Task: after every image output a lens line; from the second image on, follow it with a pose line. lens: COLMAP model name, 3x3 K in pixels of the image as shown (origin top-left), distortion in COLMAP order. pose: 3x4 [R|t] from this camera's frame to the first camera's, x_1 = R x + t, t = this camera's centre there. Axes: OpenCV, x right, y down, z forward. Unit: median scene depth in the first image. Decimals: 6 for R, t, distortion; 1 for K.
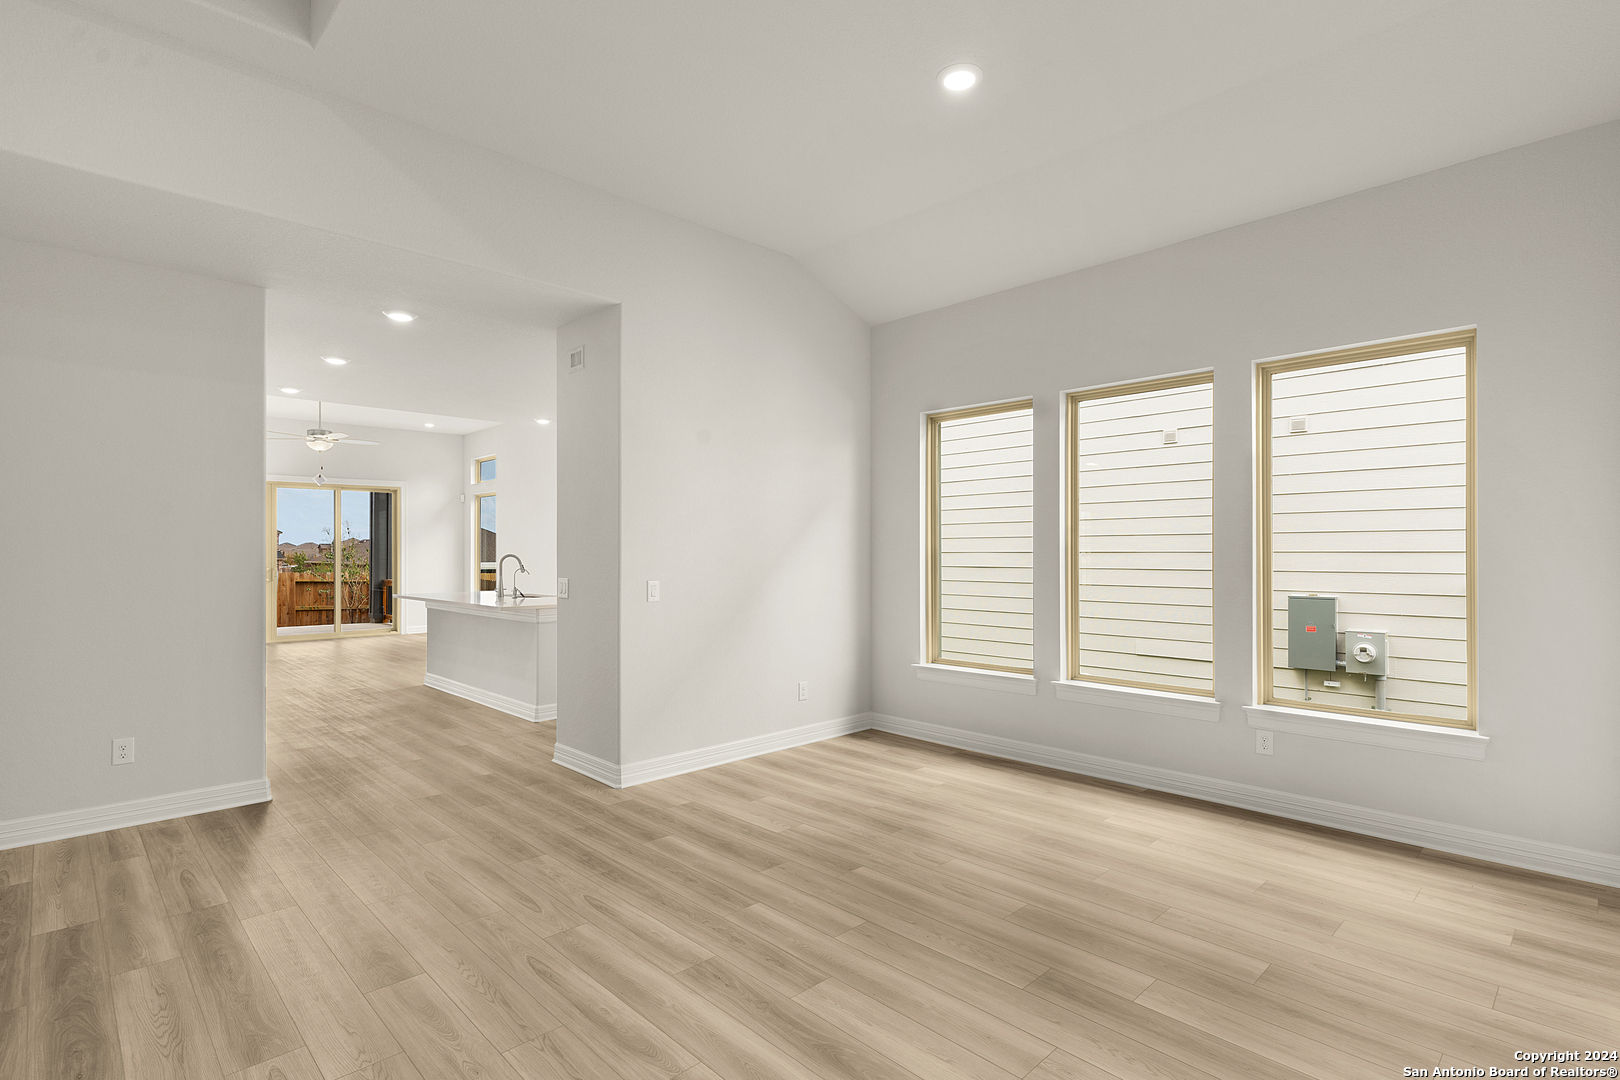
lens RADIAL K [[775.3, 0, 813.4], [0, 775.3, 553.9], [0, 0, 1]] dist [-0.001248, 0.003701]
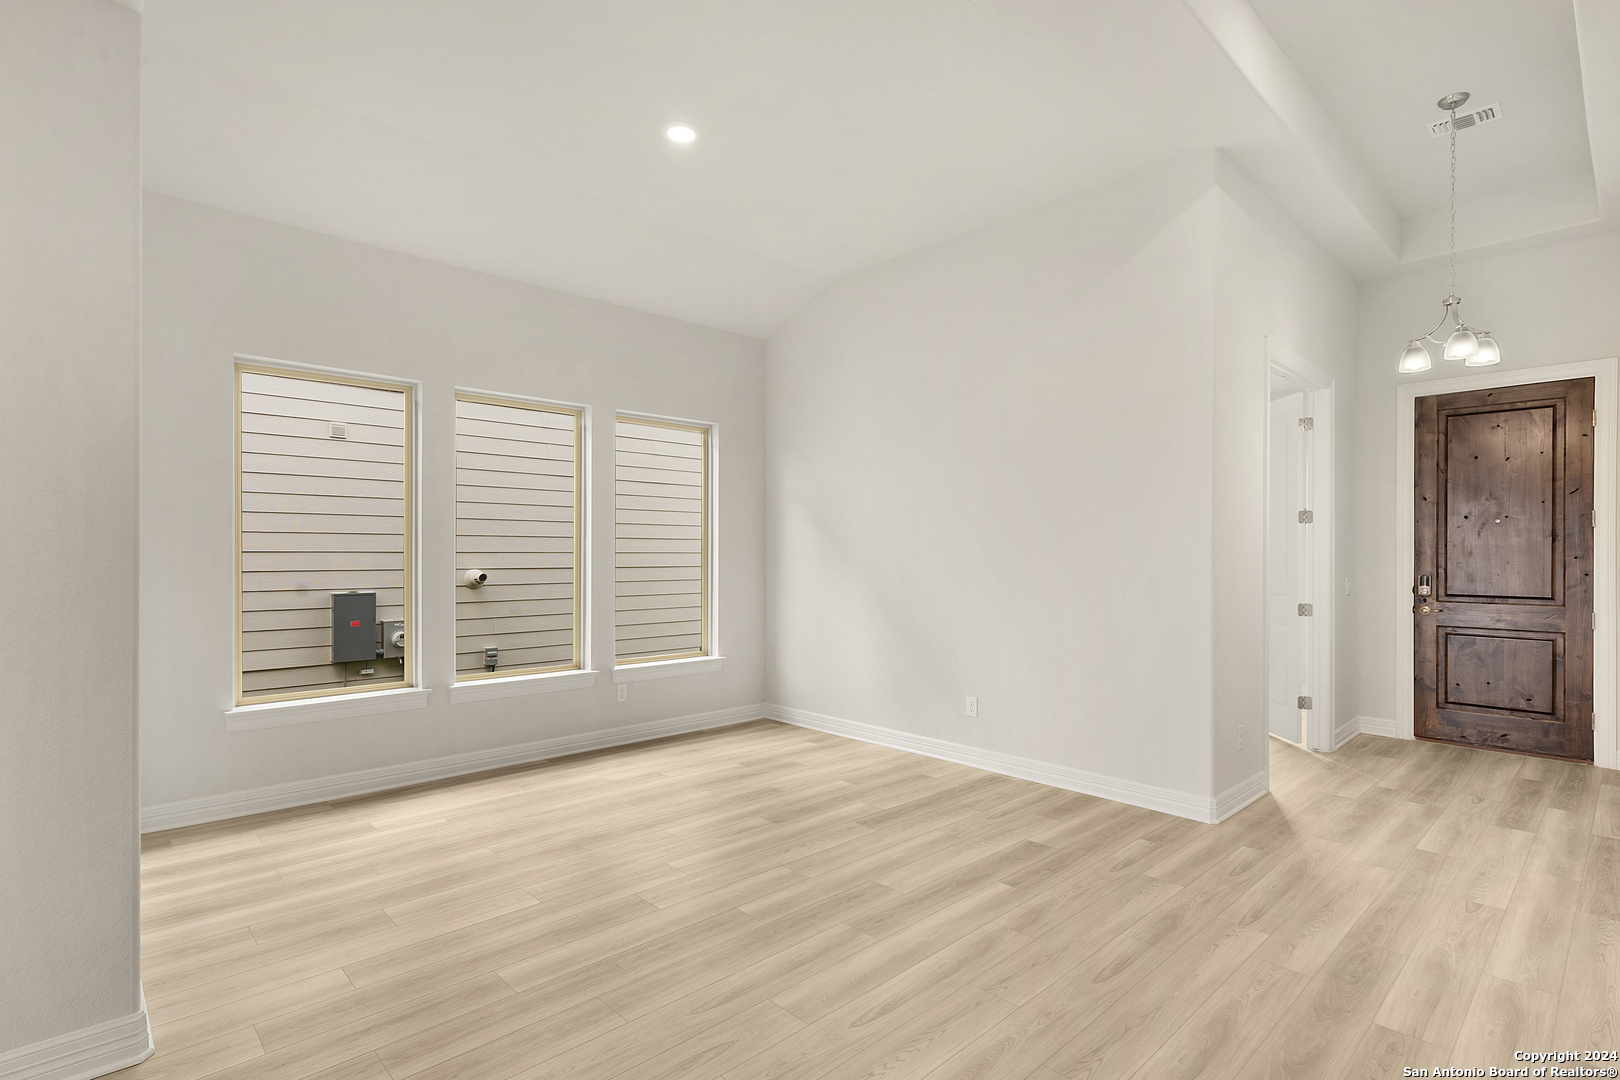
lens RADIAL K [[775.3, 0, 805.9], [0, 775.3, 550.8], [0, 0, 1]] dist [-0.001248, 0.003701]
pose [[0.030290, 0.003104, 0.999536, -0.696190], [-0.000805, 0.999995, -0.003081, -0.001603], [-0.999541, -0.000711, 0.030293, 0.580900]]
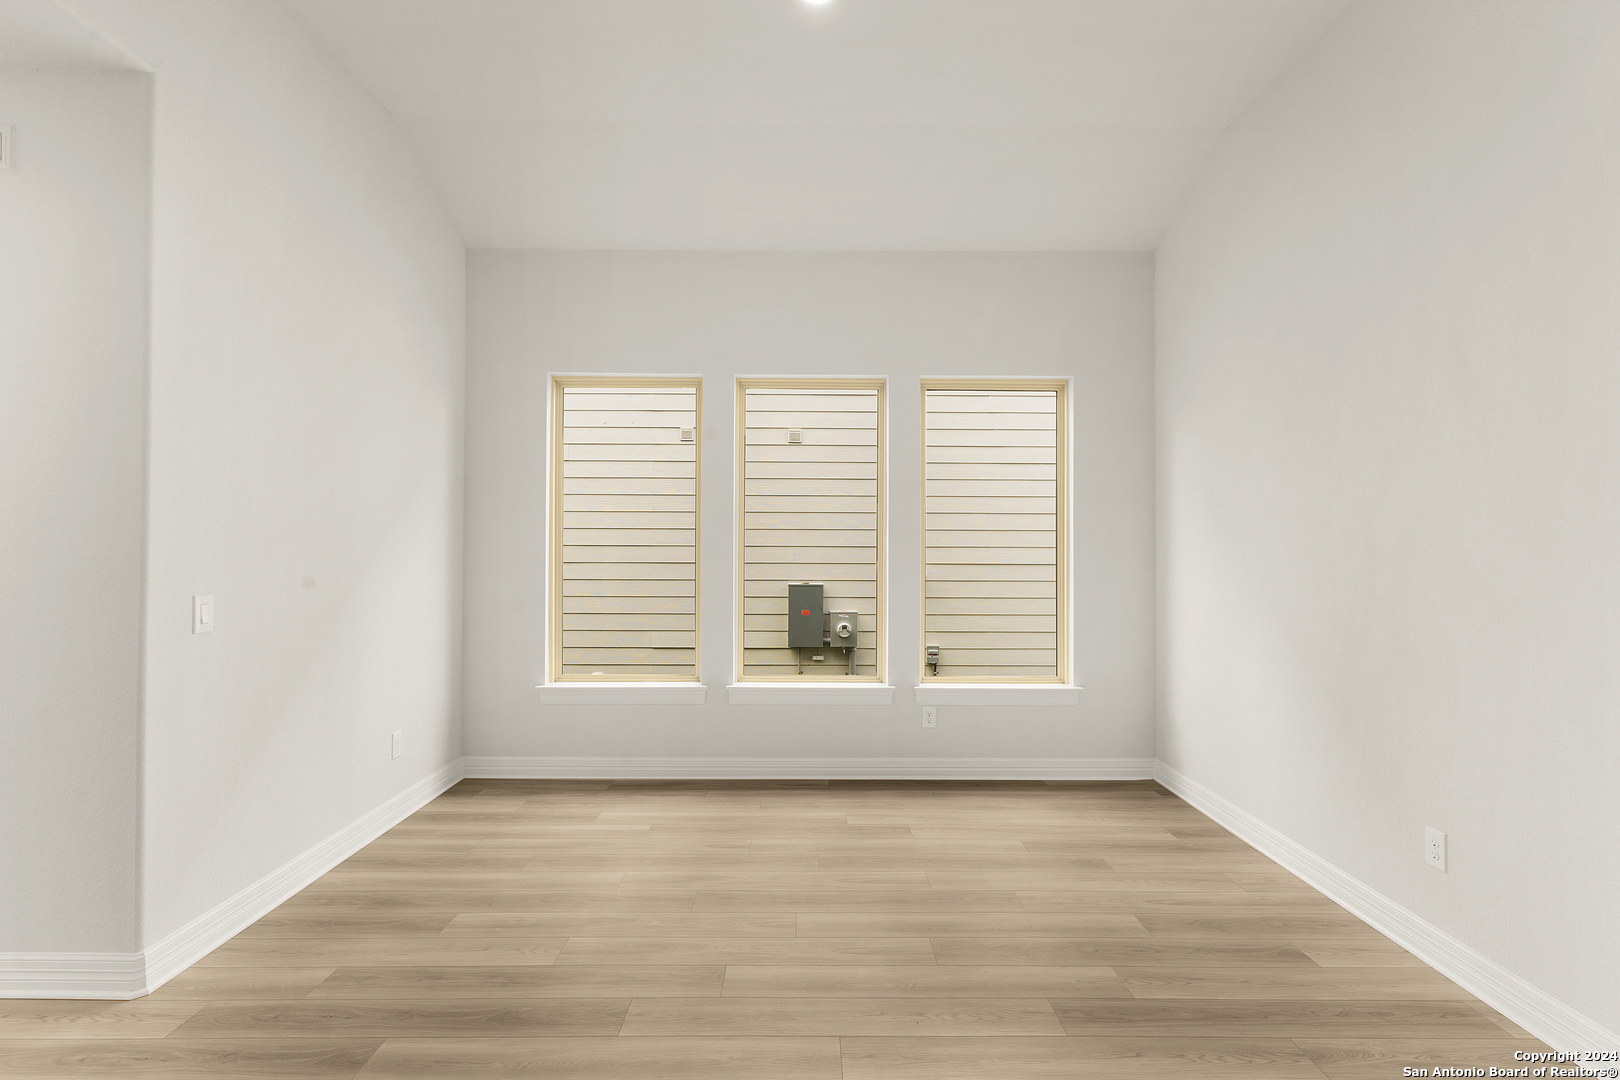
lens RADIAL K [[775.3, 0, 812.6], [0, 775.3, 533.5], [0, 0, 1]] dist [-0.001248, 0.003701]
pose [[0.698648, 0.015237, 0.715303, -0.309491], [-0.003375, 0.999832, -0.018002, -0.000921], [-0.715457, 0.010163, 0.698583, 0.305237]]
